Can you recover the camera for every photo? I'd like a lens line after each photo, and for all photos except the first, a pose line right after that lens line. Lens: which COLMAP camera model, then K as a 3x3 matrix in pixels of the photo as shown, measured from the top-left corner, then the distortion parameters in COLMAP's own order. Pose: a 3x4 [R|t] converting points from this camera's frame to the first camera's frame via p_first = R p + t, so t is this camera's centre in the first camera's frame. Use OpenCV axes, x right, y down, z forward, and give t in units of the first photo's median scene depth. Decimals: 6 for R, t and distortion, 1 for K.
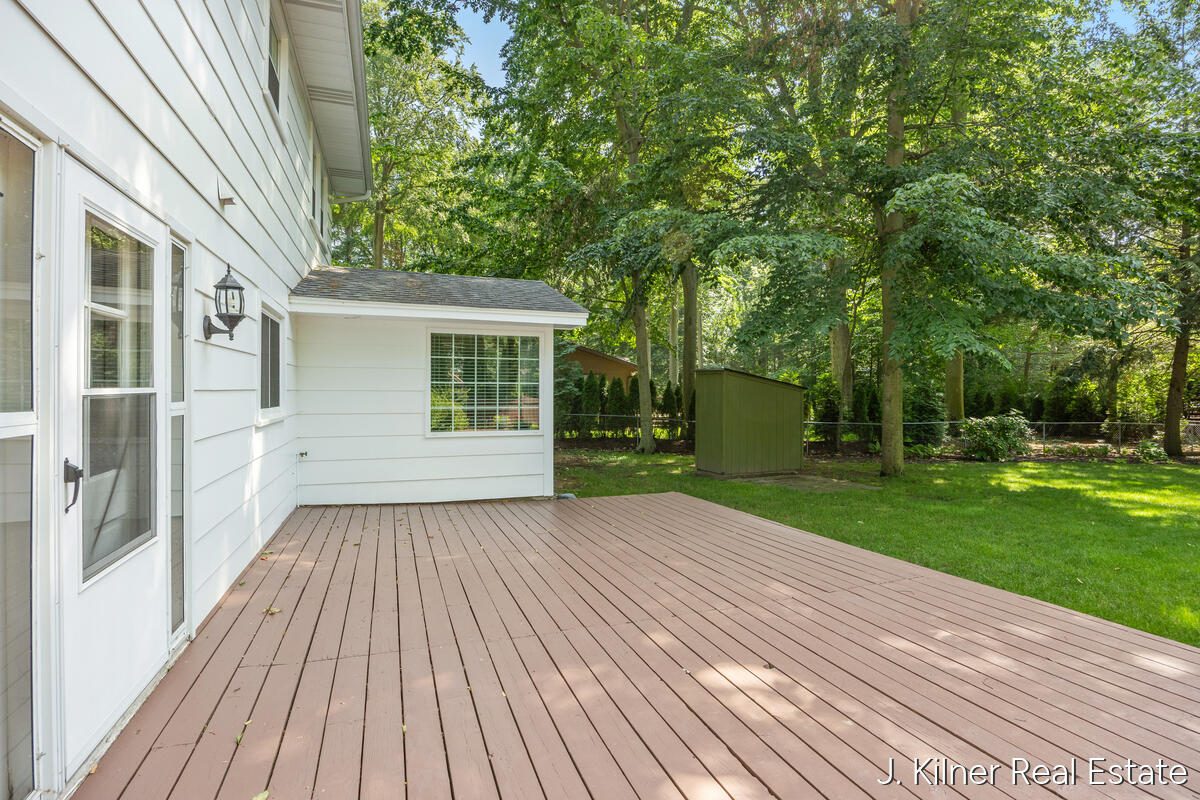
lens RADIAL K [[577.8, 0, 600.0], [0, 577.8, 400.0], [0, 0, 1]] dist [0.000501, -0.000254]
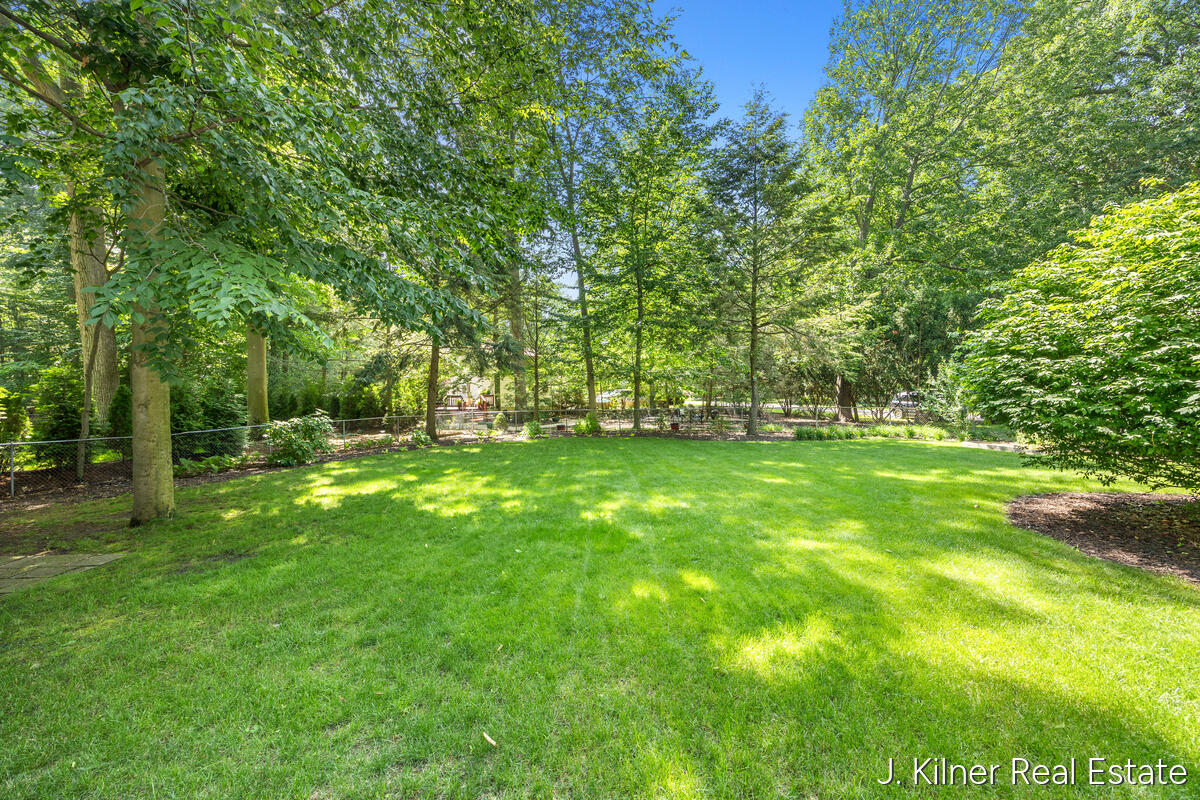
lens RADIAL K [[481.8, 0, 597.4], [0, 481.8, 402.4], [0, 0, 1]] dist [0.000117, -0.000089]
pose [[0.400993, -0.027718, 0.915662, 0.133674], [0.025055, 0.999500, 0.019283, -0.000026], [-0.915738, 0.015210, 0.401487, 0.202153]]
